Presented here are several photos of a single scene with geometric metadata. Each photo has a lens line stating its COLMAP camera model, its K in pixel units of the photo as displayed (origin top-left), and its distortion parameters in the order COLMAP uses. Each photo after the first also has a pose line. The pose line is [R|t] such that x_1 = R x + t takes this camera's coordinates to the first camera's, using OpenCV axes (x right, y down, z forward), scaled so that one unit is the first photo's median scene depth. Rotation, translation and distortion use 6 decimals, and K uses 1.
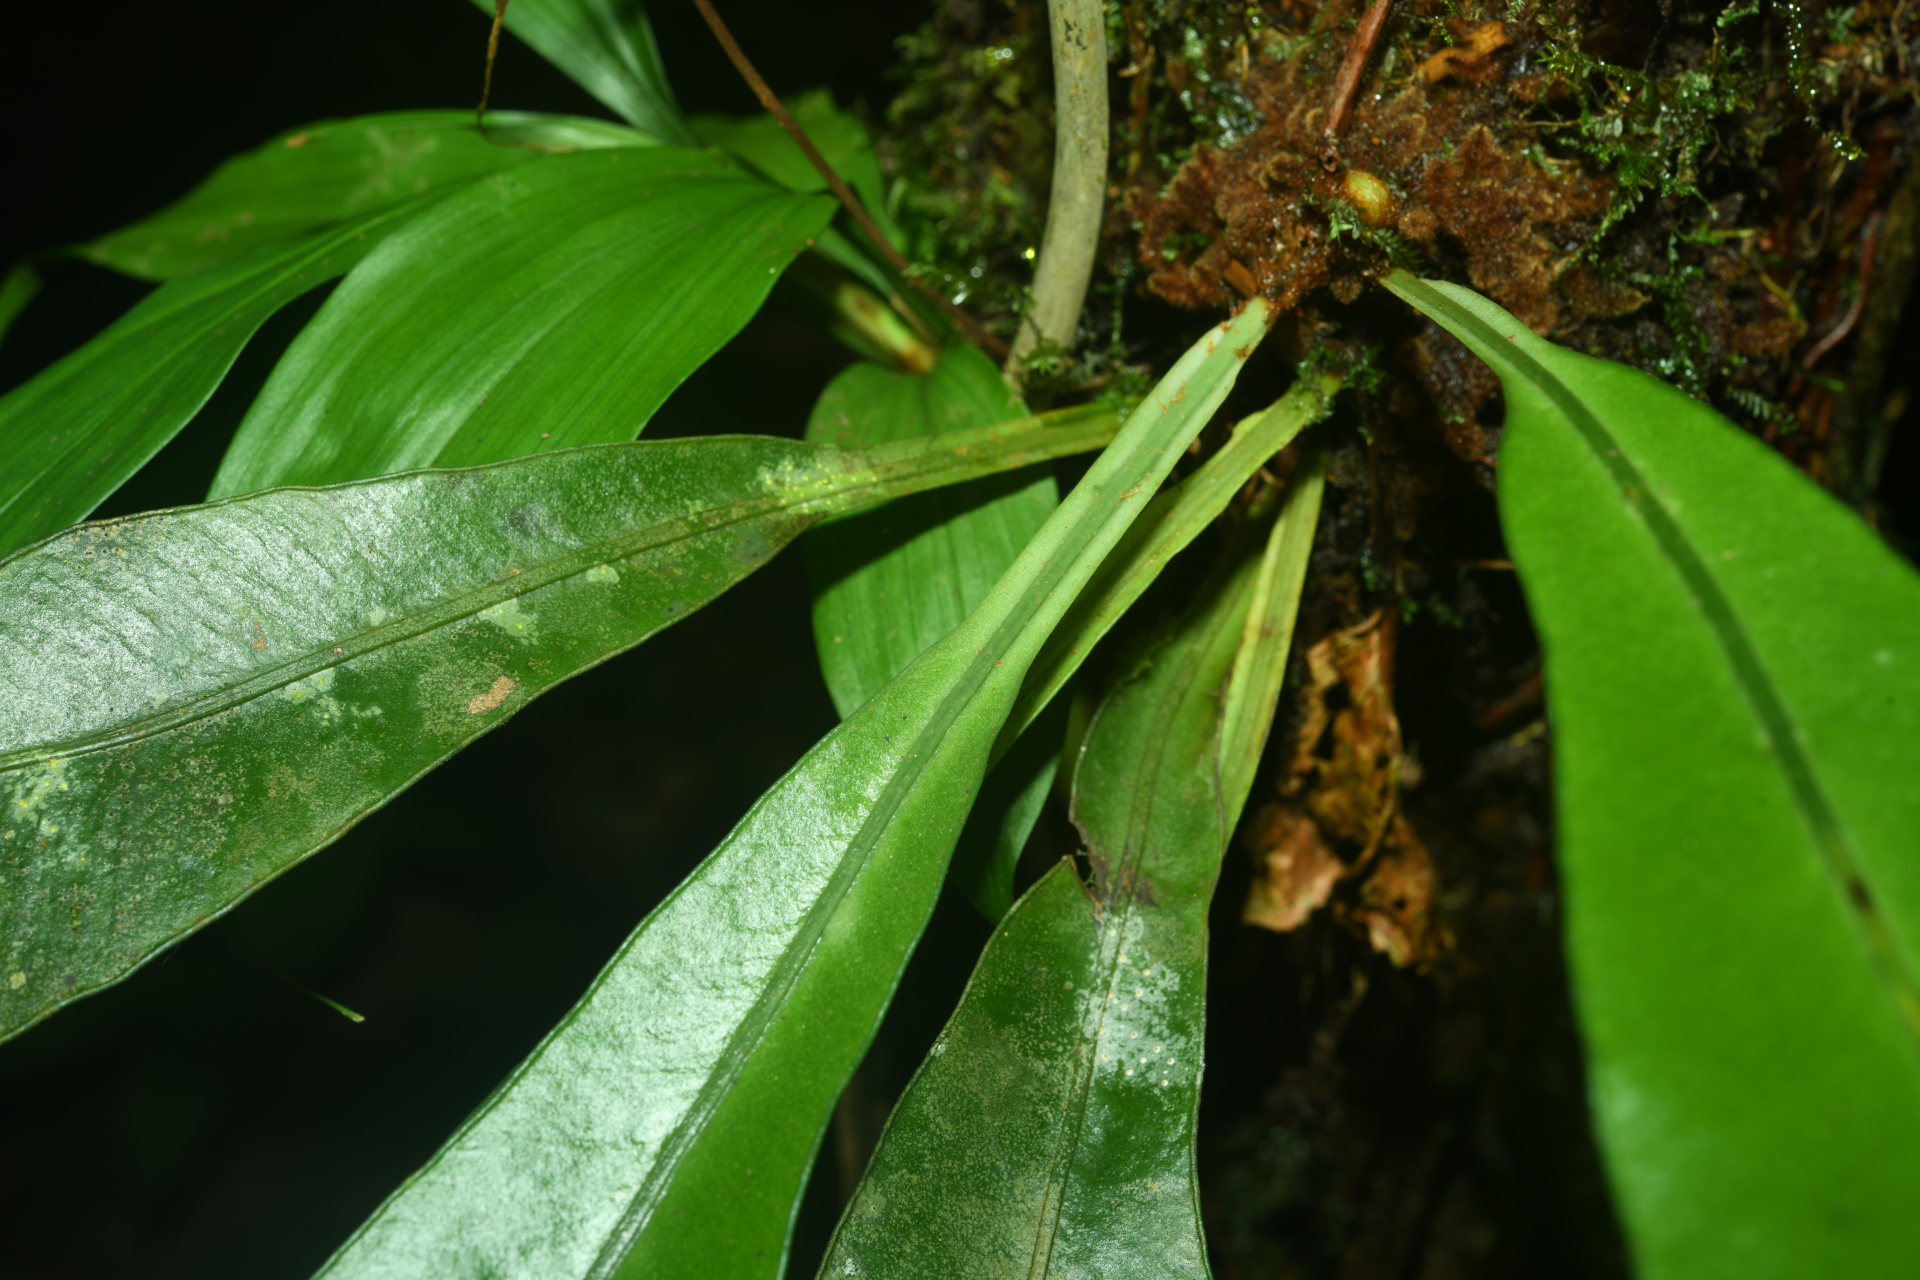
lens RADIAL K [[3484.6, 0, 1023.0], [0, 3484.6, 646.2], [0, 0, 1]] dist [-0.046489, -0.015124]
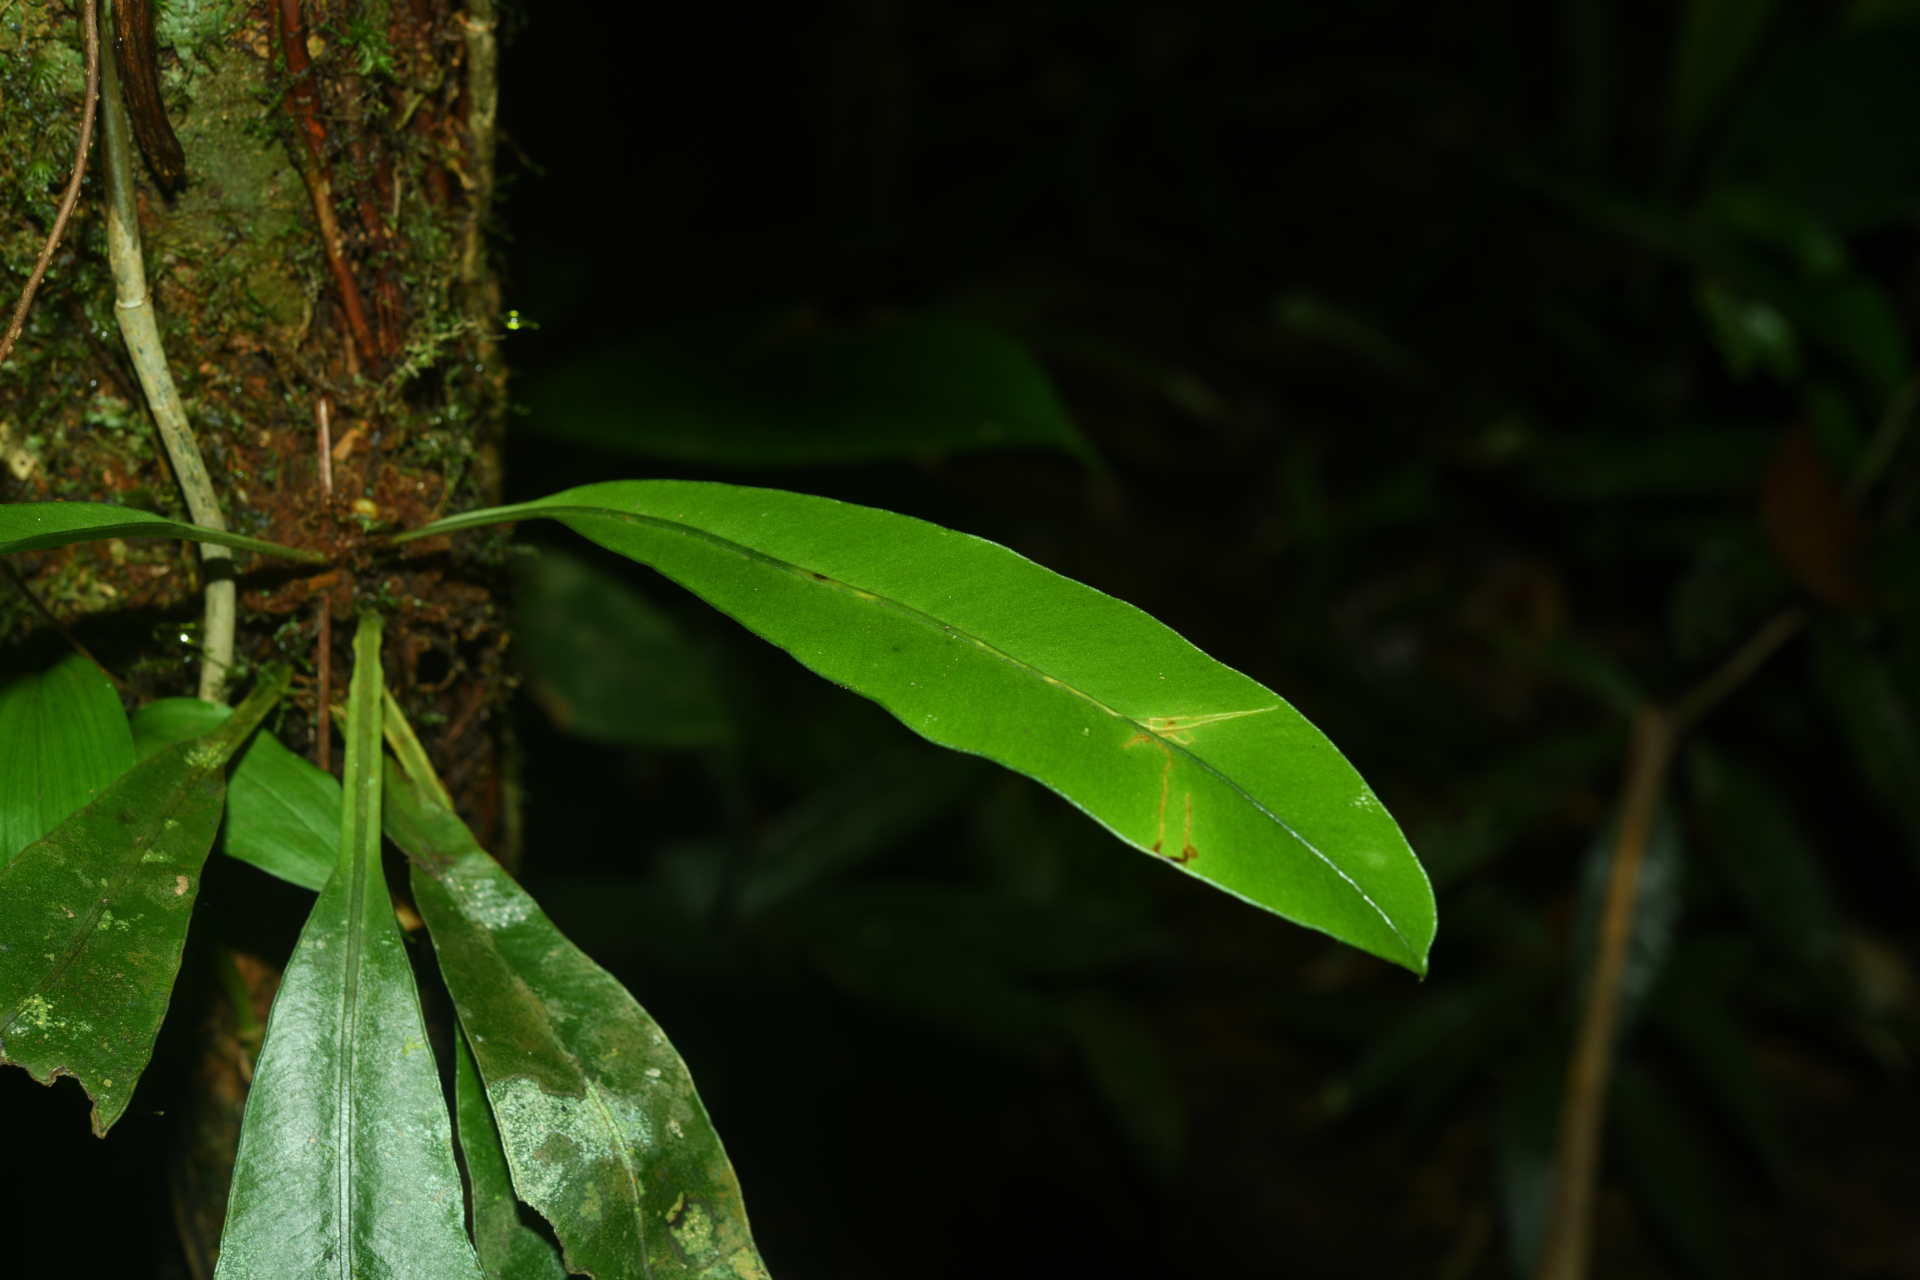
lens RADIAL K [[3219.6, 0, 994.0], [0, 3219.6, 663.7], [0, 0, 1]] dist [-0.034193, 0.402029]
pose [[0.680272, -0.415427, 0.603862, -0.836157], [0.505130, 0.862697, 0.024447, 0.088394], [-0.531106, 0.288398, 0.796714, -0.688035]]
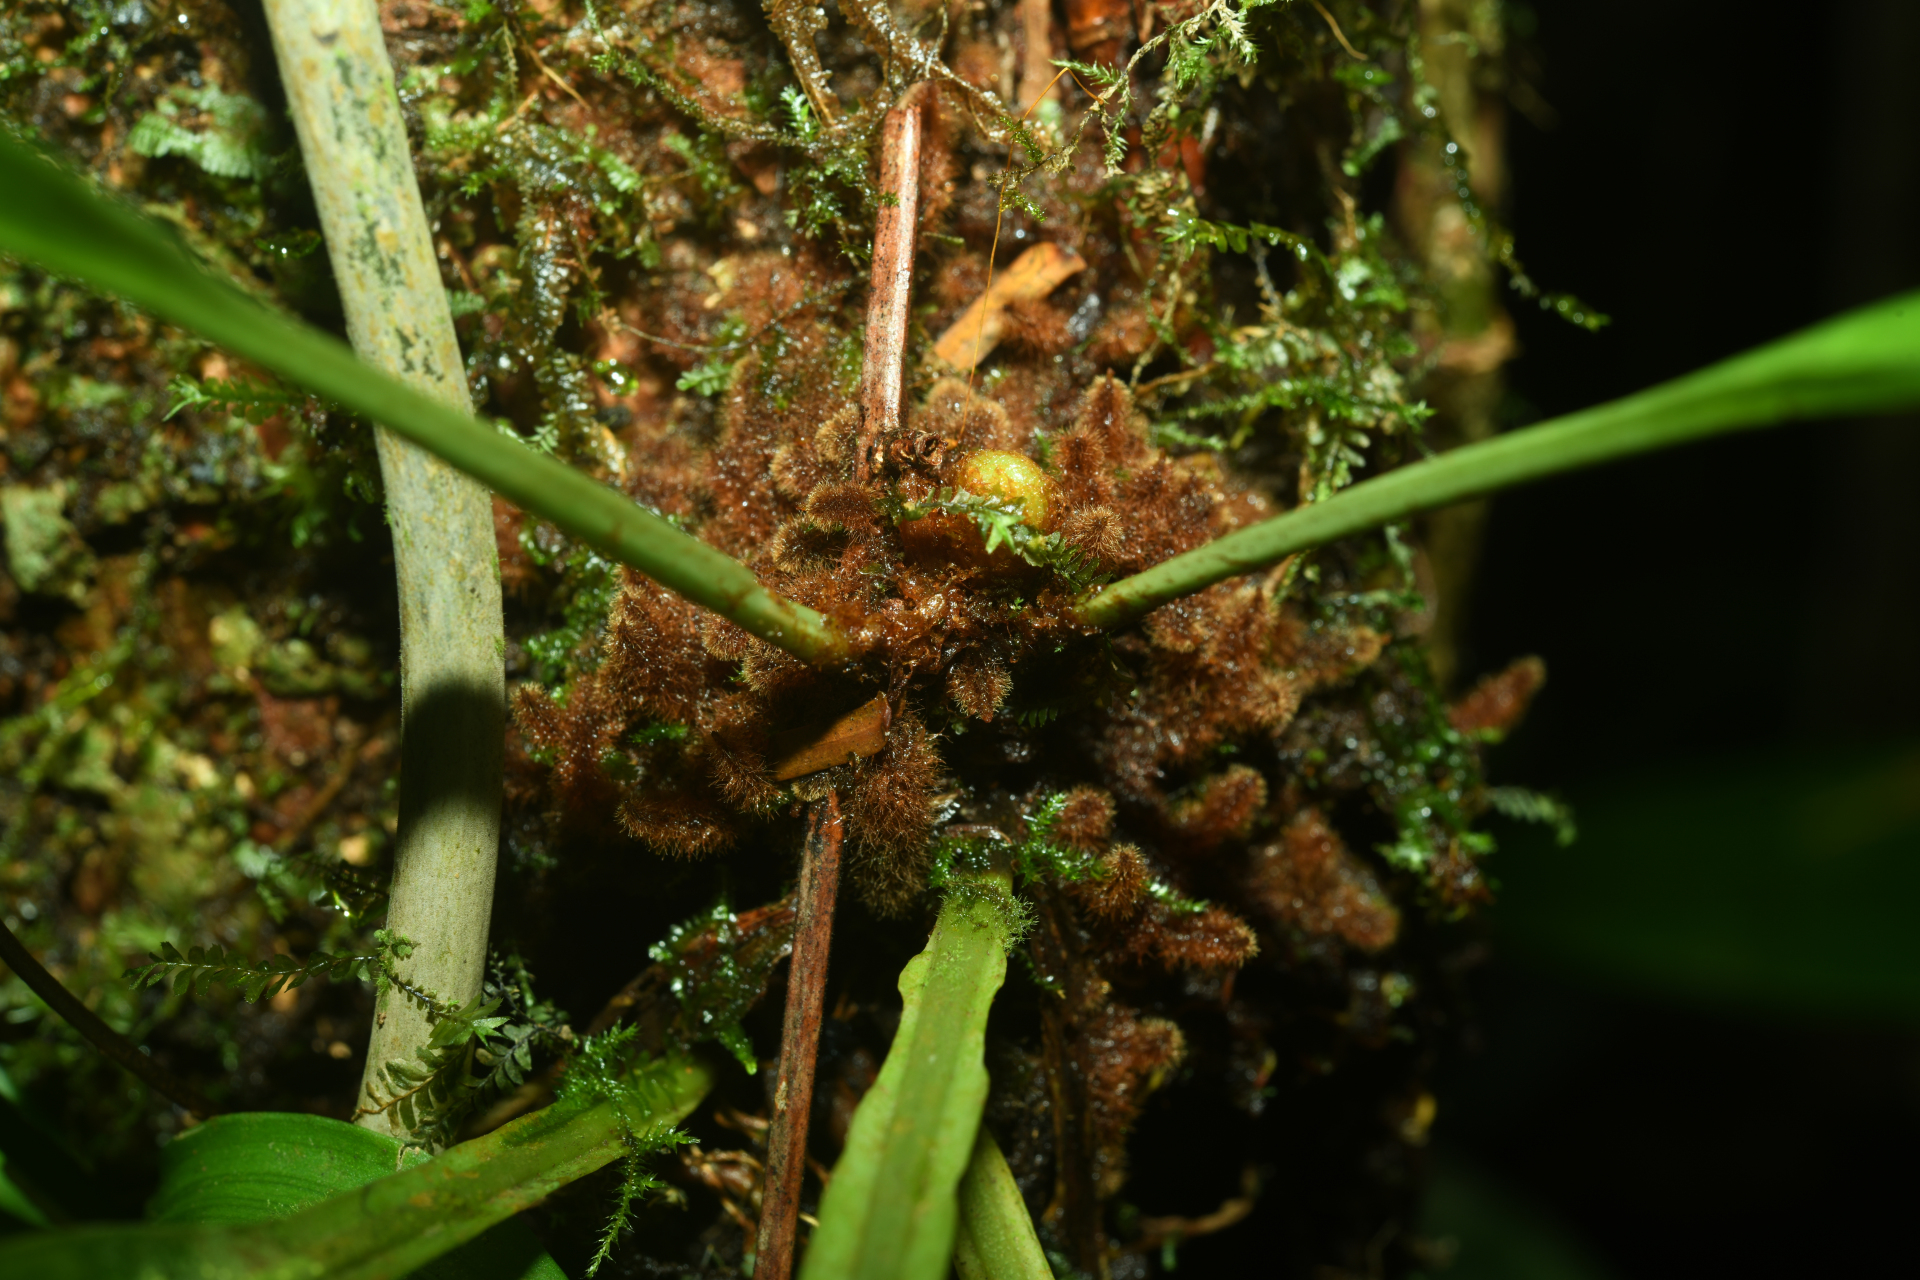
lens RADIAL K [[3483.1, 0, 961.3], [0, 3483.1, 504.6], [0, 0, 1]] dist [-0.275273, 0.125369]
pose [[0.851271, -0.199340, 0.485388, -0.177126], [0.384348, 0.866633, -0.318157, 0.044785], [-0.357231, 0.457396, 0.814355, 0.552896]]
